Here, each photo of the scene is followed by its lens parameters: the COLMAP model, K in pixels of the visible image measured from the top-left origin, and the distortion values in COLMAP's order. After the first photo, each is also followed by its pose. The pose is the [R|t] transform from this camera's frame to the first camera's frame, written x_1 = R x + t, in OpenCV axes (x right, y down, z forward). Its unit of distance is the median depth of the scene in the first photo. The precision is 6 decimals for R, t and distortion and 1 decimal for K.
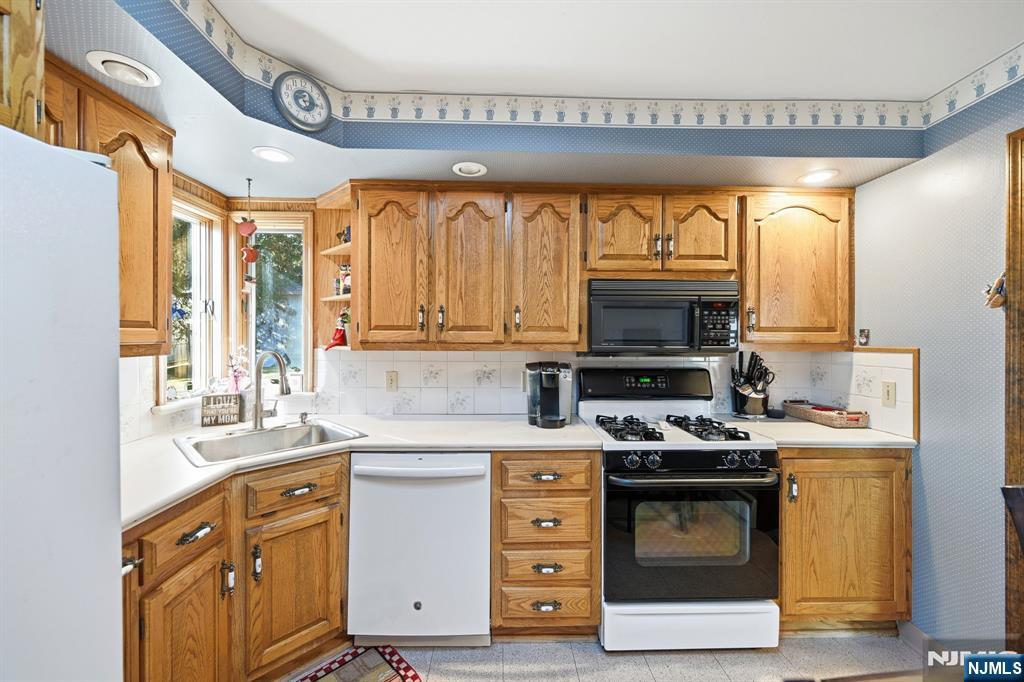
lens RADIAL K [[406.2, 0, 513.5], [0, 406.2, 338.0], [0, 0, 1]] dist [-0.000428, -0.000174]
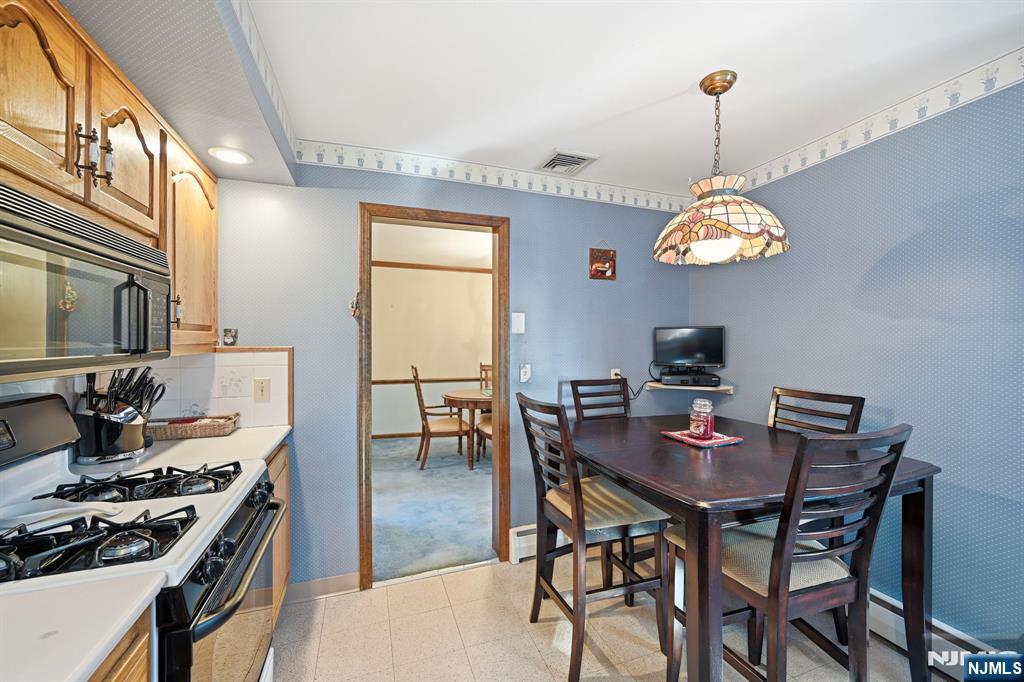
lens RADIAL K [[406.2, 0, 513.5], [0, 406.2, 338.0], [0, 0, 1]] dist [-0.000428, -0.000174]
pose [[-0.310331, 0.003325, 0.950623, -0.292447], [-0.000637, 0.999993, -0.003705, 0.003458], [-0.950628, -0.001755, -0.310327, 0.675607]]
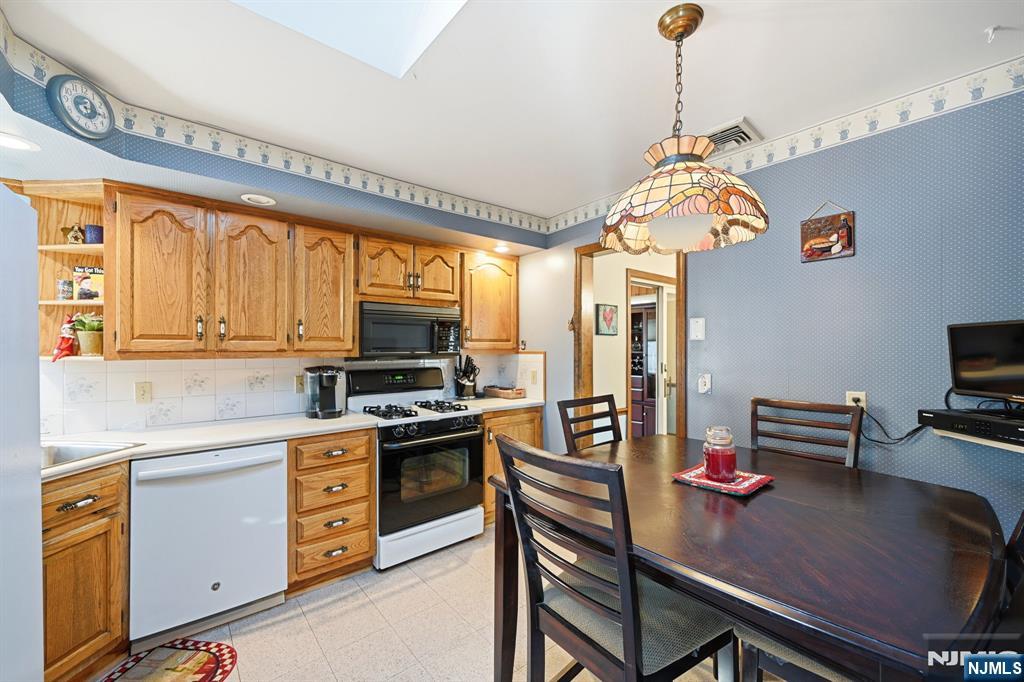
lens RADIAL K [[406.2, 0, 513.5], [0, 406.2, 338.0], [0, 0, 1]] dist [-0.000428, -0.000174]
pose [[0.782561, 0.008846, 0.622511, -0.244093], [0.002867, 0.999837, -0.017812, -0.002164], [-0.622567, 0.015724, 0.782408, -0.325147]]
